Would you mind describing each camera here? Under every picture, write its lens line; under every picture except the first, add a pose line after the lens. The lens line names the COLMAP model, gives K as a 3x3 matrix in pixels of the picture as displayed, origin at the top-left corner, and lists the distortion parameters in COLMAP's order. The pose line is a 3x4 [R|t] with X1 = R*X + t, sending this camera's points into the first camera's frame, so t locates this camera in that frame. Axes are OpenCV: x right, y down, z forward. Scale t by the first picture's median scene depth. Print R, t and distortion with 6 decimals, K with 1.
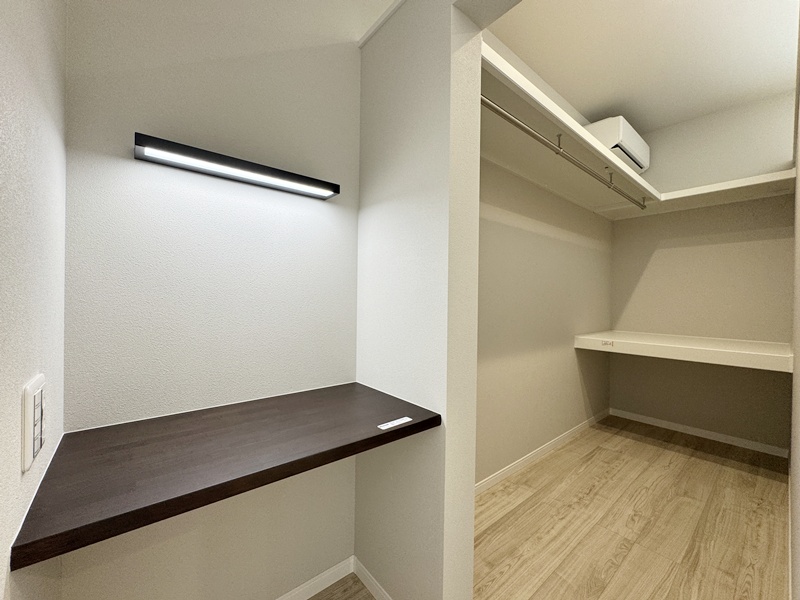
lens RADIAL K [[323.2, 0, 401.0], [0, 323.2, 300.1], [0, 0, 1]] dist [-0.004241, 0.000562]
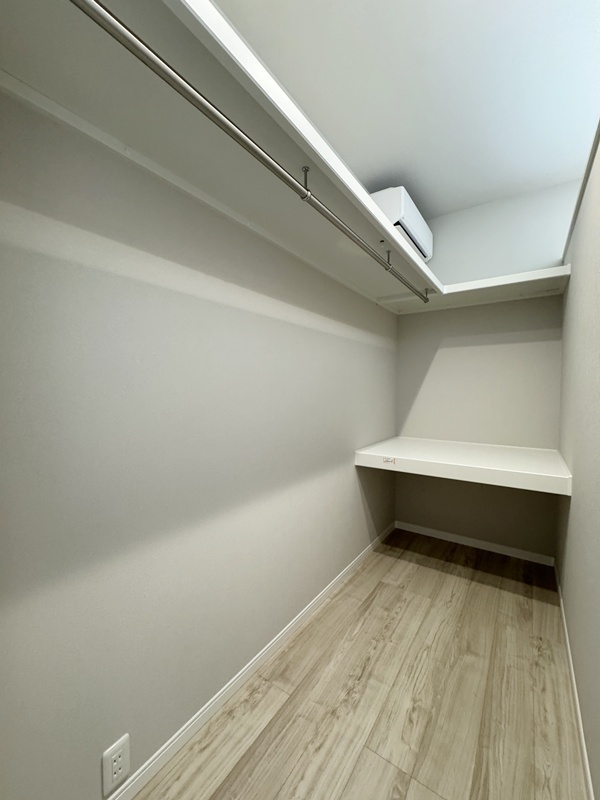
lens RADIAL K [[323.2, 0, 300.0], [0, 323.2, 400.0], [0, 0, 1]] dist [-0.004241, 0.000562]
pose [[0.965782, -0.020930, 0.258509, 0.229600], [0.012938, 0.999385, 0.032579, -0.061723], [-0.259032, -0.028119, 0.965459, 0.286405]]
